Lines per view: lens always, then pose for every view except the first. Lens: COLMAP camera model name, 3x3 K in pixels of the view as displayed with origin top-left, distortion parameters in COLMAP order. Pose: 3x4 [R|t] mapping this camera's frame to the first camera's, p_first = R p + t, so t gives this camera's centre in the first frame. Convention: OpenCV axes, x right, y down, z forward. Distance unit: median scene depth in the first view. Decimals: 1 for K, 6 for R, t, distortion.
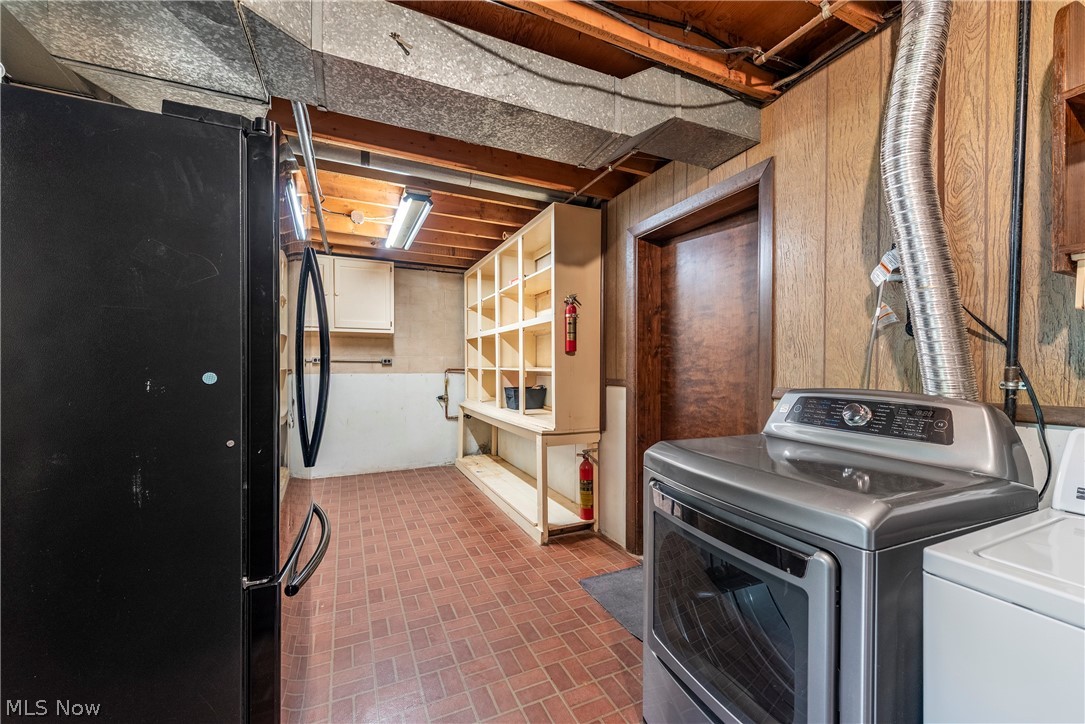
lens RADIAL K [[428.1, 0, 535.4], [0, 428.1, 367.3], [0, 0, 1]] dist [0.010568, -0.002138]
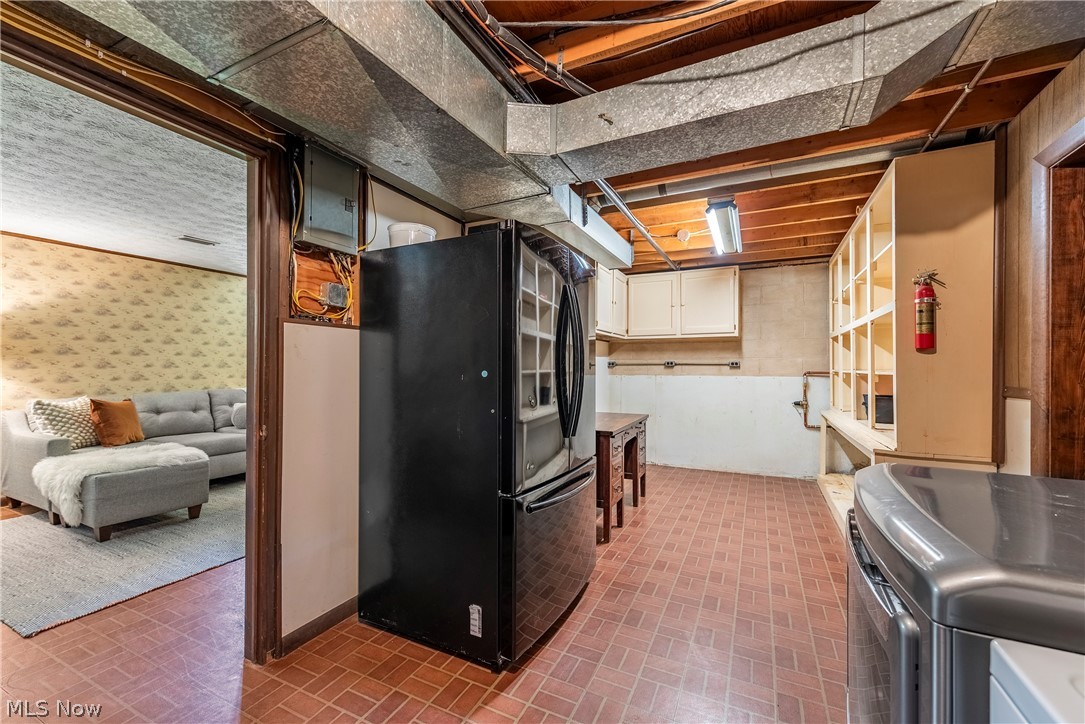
lens RADIAL K [[428.1, 0, 550.0], [0, 428.1, 368.3], [0, 0, 1]] dist [0.010568, -0.002138]
pose [[0.650883, -0.000412, -0.759178, 0.221060], [-0.003494, 0.999988, -0.003539, 0.002415], [0.759170, 0.004956, 0.650874, 0.012041]]
